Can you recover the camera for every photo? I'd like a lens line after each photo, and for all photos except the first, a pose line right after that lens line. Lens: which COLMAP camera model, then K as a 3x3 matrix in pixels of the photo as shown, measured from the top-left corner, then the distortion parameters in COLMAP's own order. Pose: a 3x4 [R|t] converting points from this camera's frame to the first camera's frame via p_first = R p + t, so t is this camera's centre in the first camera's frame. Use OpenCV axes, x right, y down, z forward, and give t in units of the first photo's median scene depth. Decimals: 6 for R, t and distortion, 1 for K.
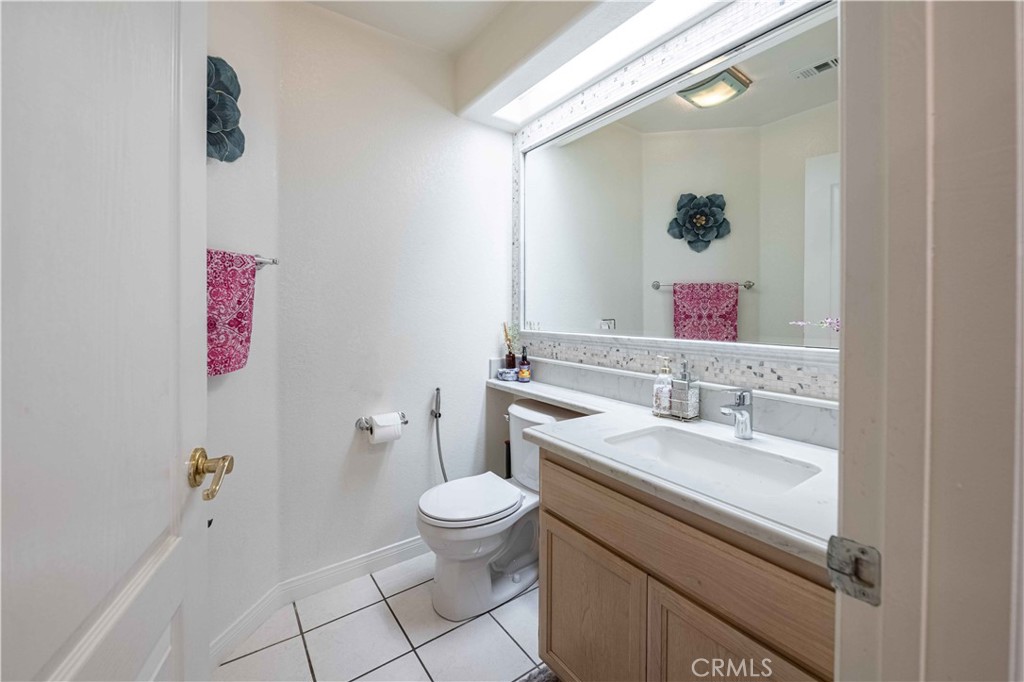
lens RADIAL K [[408.9, 0, 493.9], [0, 408.9, 313.9], [0, 0, 1]] dist [-0.001484, -0.002743]
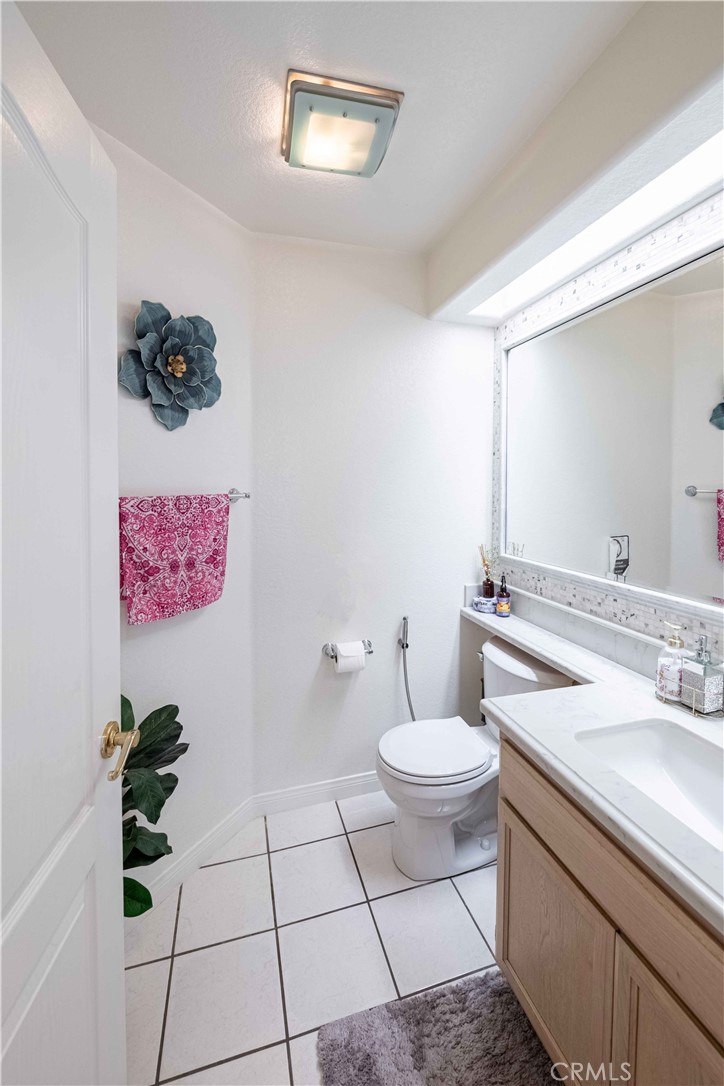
lens RADIAL K [[433.6, 0, 356.2], [0, 433.6, 496.1], [0, 0, 1]] dist [-0.001484, -0.002743]
pose [[0.949650, 0.000665, -0.313313, 0.086907], [0.004250, 0.999878, 0.015003, -0.142288], [0.313285, -0.015579, 0.949531, 0.017668]]
